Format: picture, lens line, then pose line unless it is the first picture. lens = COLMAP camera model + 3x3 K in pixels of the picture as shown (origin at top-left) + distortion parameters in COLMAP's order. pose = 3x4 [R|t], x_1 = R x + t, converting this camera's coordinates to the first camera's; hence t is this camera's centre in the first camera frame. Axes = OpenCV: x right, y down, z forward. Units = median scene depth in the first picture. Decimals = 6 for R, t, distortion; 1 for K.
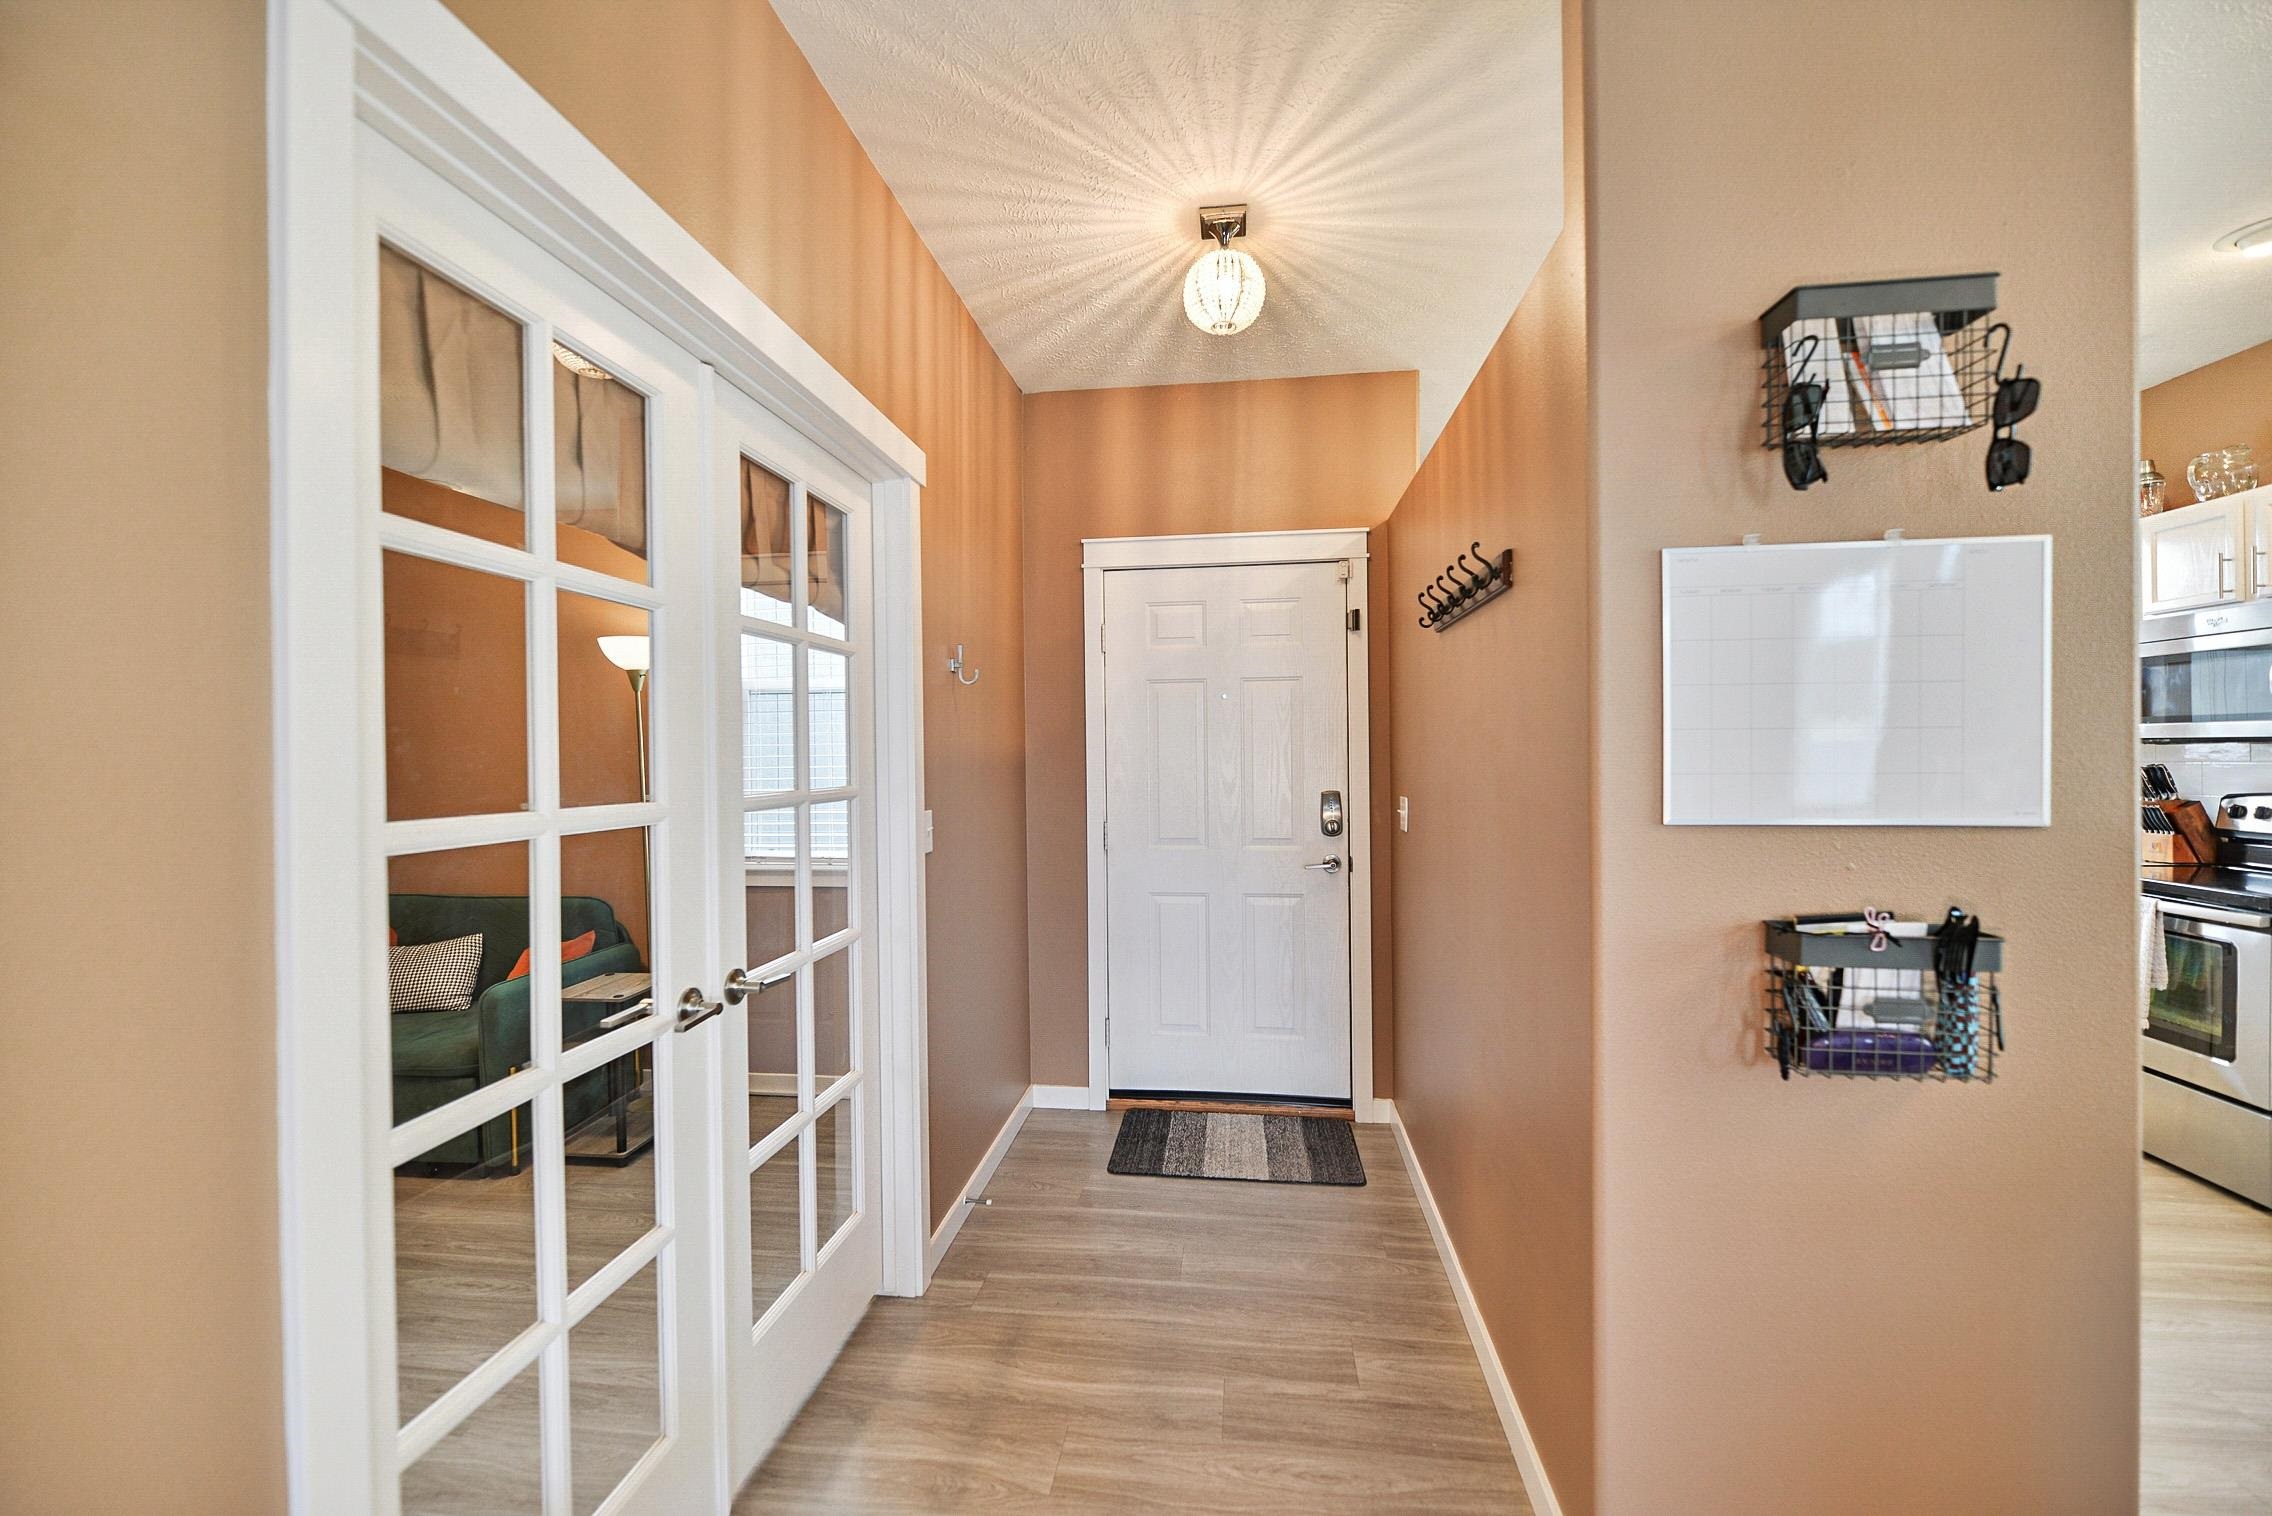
lens RADIAL K [[931.3, 0, 1138.0], [0, 931.3, 761.6], [0, 0, 1]] dist [-0.002058, -0.000382]
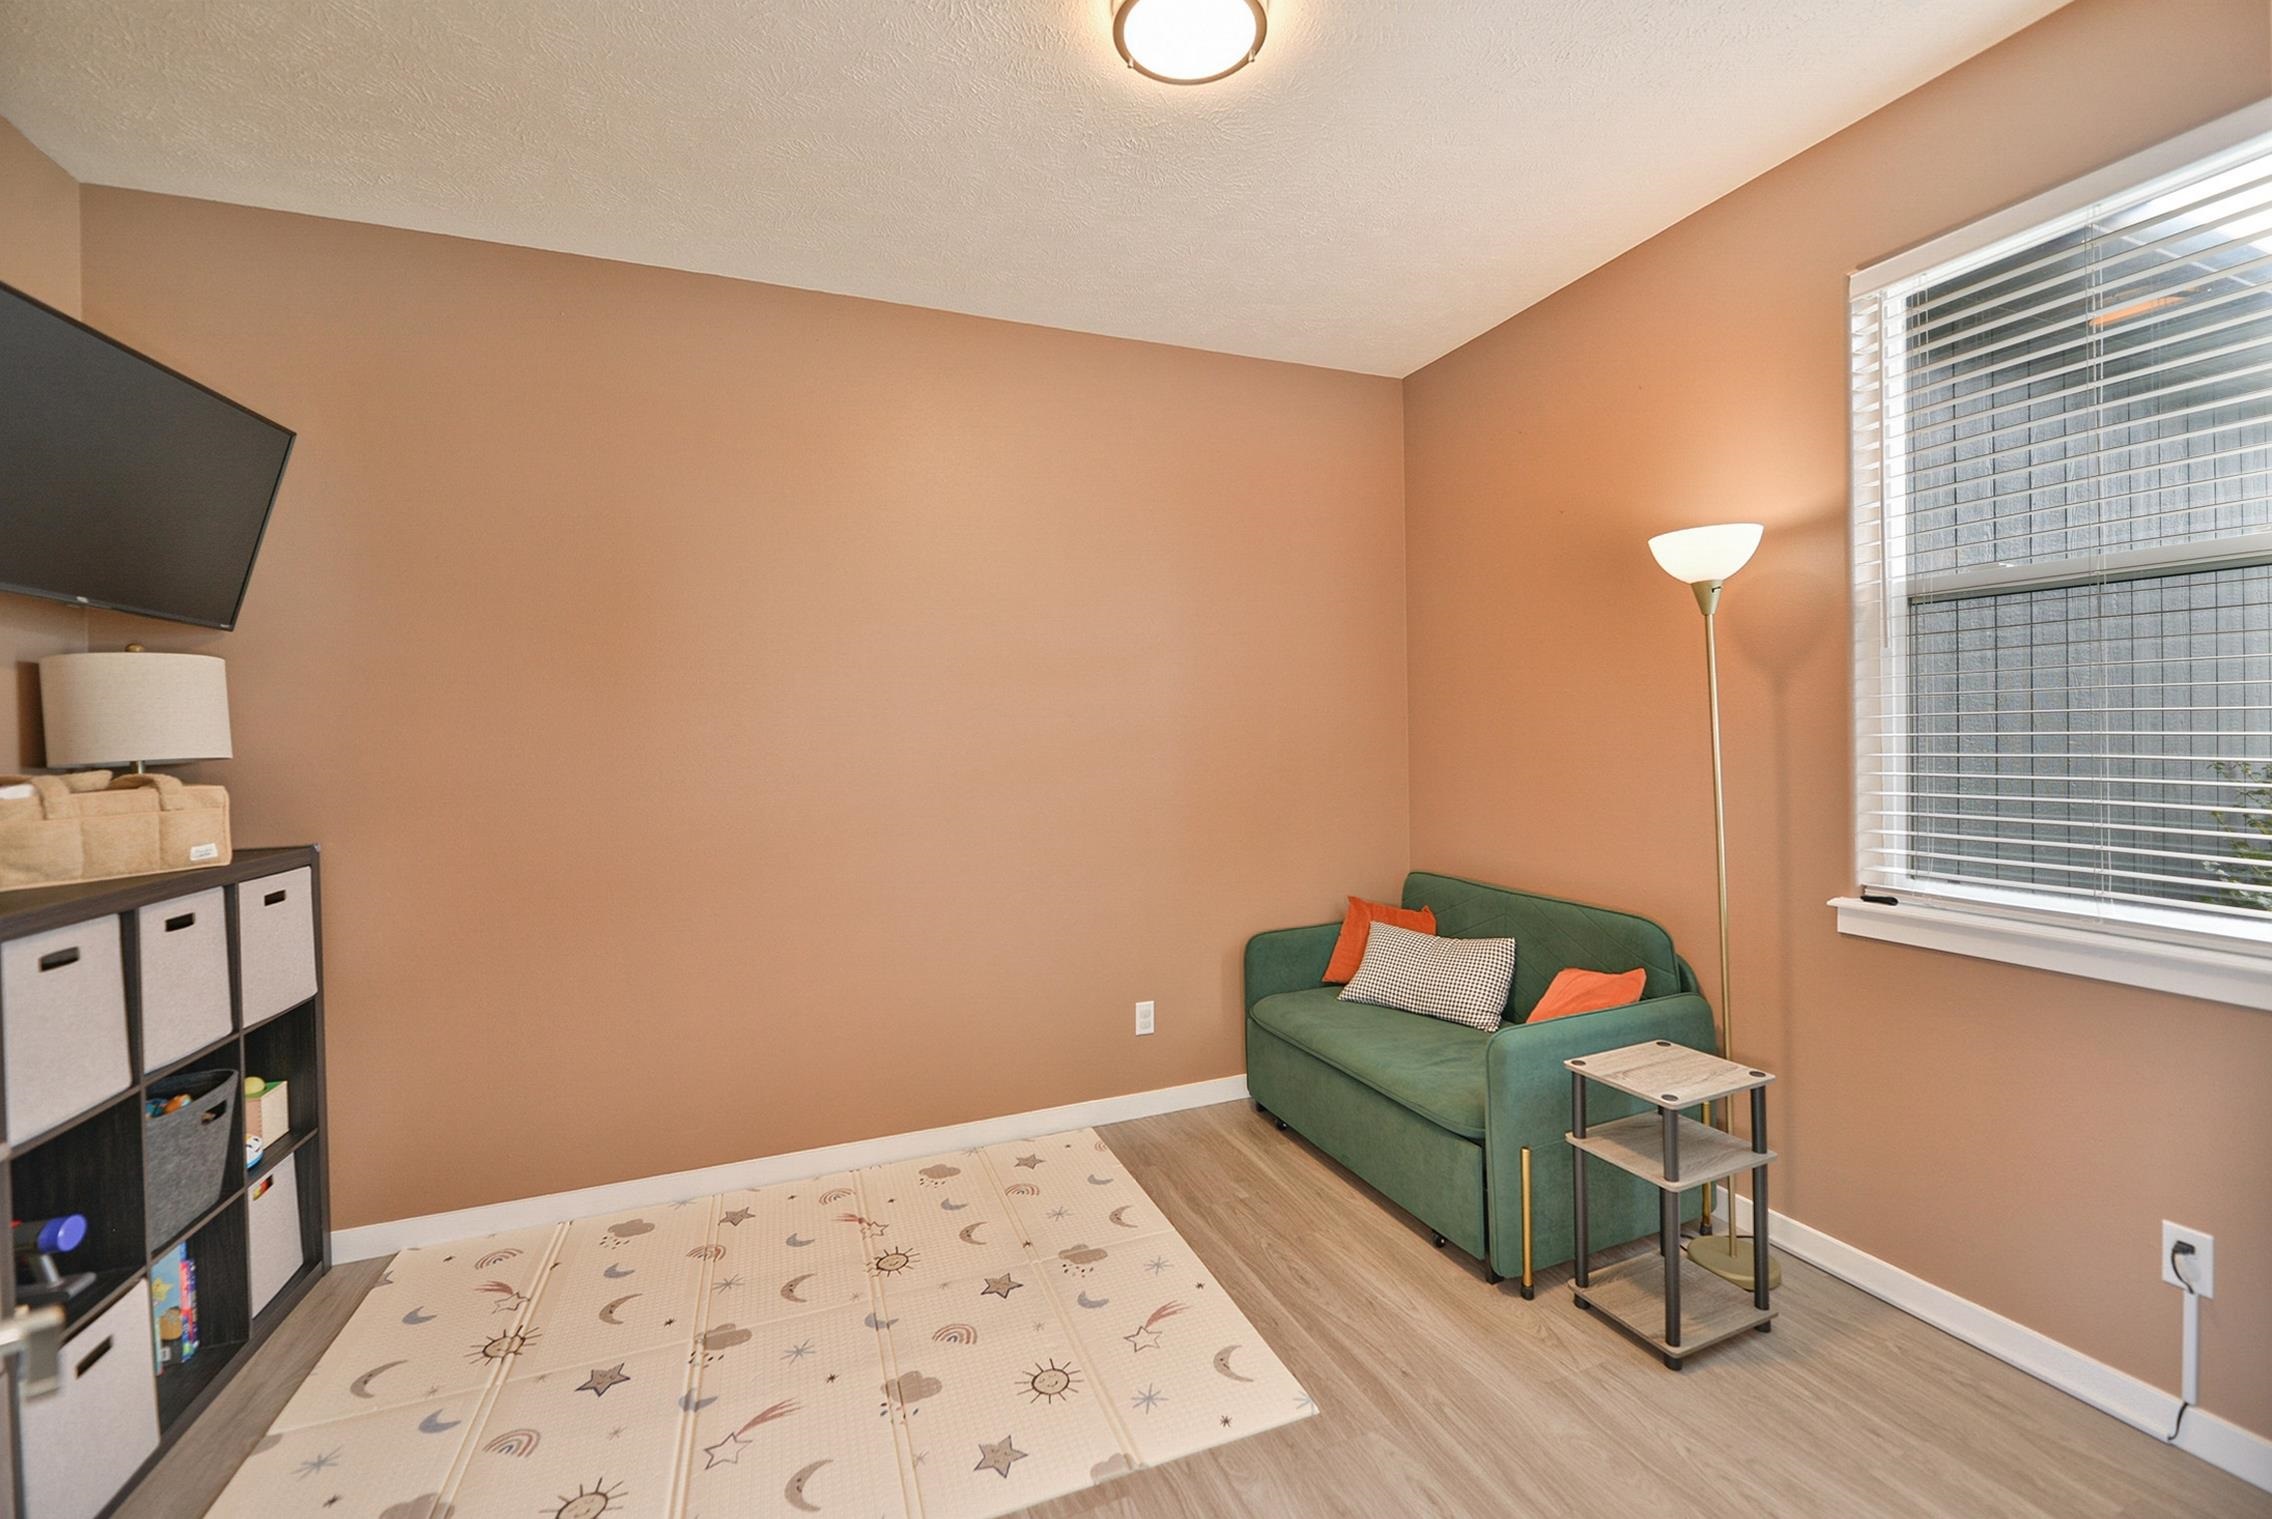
lens RADIAL K [[931.3, 0, 1145.2], [0, 931.3, 753.8], [0, 0, 1]] dist [-0.002058, -0.000382]
pose [[0.488978, 0.017608, -0.872119, -0.165052], [0.012136, 0.999562, 0.026985, -0.002024], [0.872212, -0.023779, 0.488550, 0.341938]]
